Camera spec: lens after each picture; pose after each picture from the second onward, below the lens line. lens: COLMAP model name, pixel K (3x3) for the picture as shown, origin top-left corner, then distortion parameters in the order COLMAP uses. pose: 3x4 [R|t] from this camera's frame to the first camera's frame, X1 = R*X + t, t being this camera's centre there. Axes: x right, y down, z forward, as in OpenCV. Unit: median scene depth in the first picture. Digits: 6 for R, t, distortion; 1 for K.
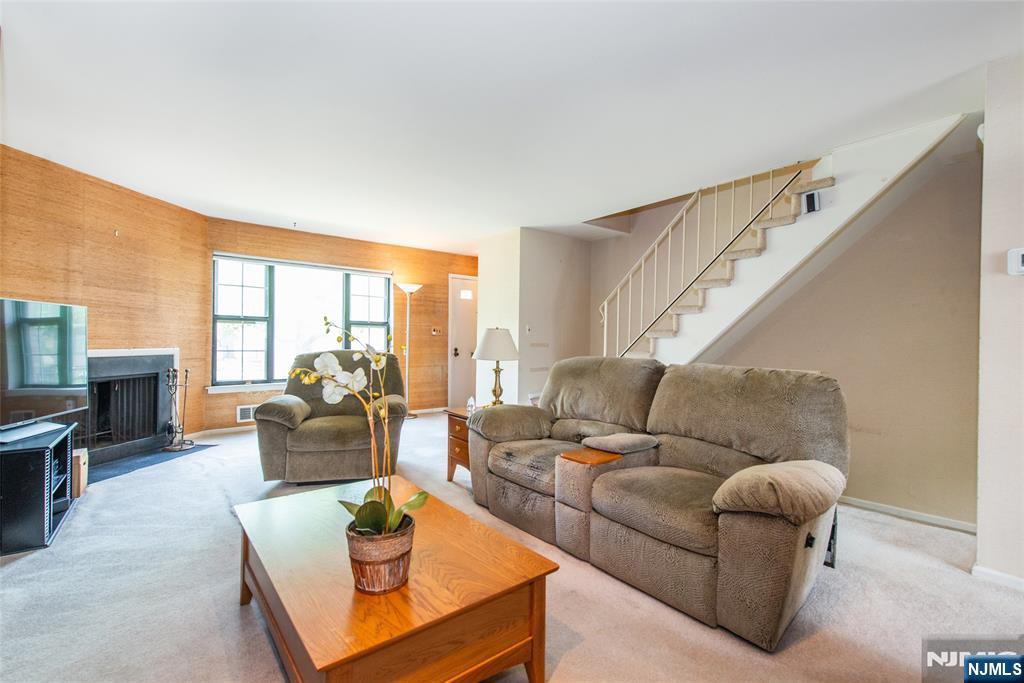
lens RADIAL K [[447.8, 0, 510.9], [0, 447.8, 351.1], [0, 0, 1]] dist [0.024455, -0.010013]
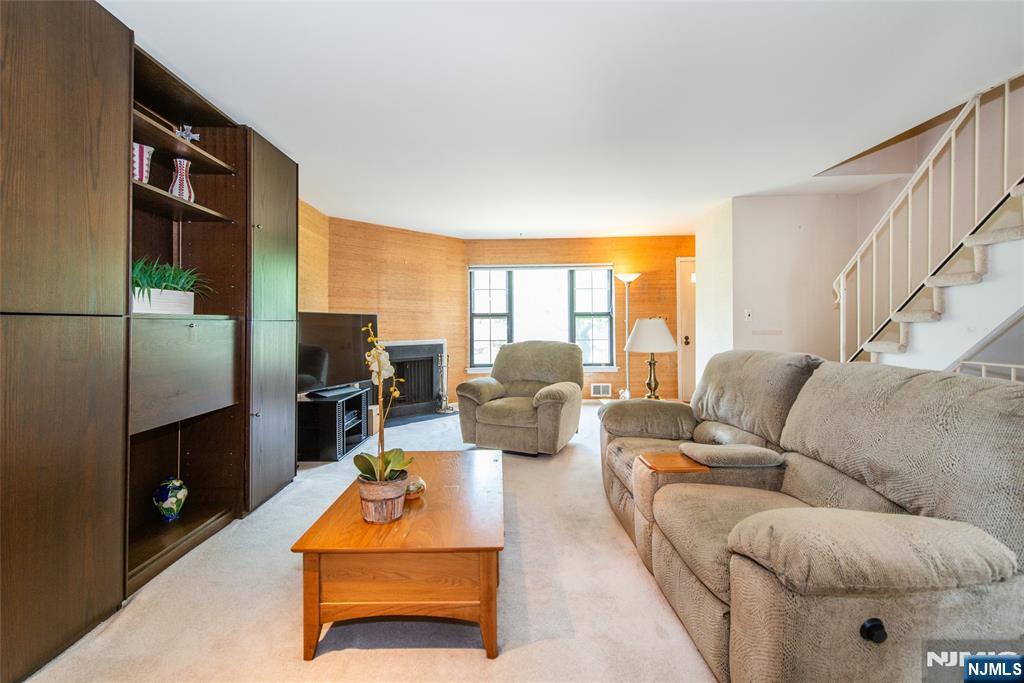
lens RADIAL K [[451.1, 0, 509.9], [0, 451.1, 337.9], [0, 0, 1]] dist [0.022561, -0.010799]
pose [[0.781112, -0.005191, -0.624369, 0.283309], [0.006984, 0.999976, 0.000424, -0.010159], [0.624352, -0.004691, 0.781129, 0.054690]]
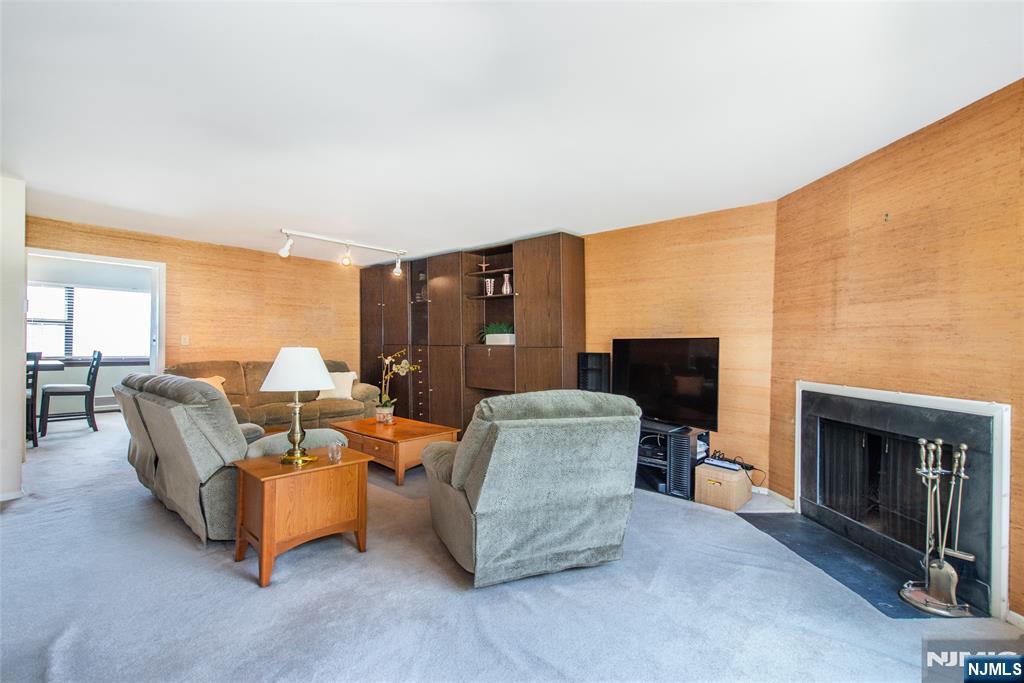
lens RADIAL K [[451.1, 0, 509.9], [0, 451.1, 337.9], [0, 0, 1]] dist [0.022561, -0.010799]
pose [[-0.988555, -0.022536, -0.149170, -0.182482], [-0.022713, 0.999742, -0.000518, -0.060146], [0.149144, 0.002876, -0.988811, 1.353063]]
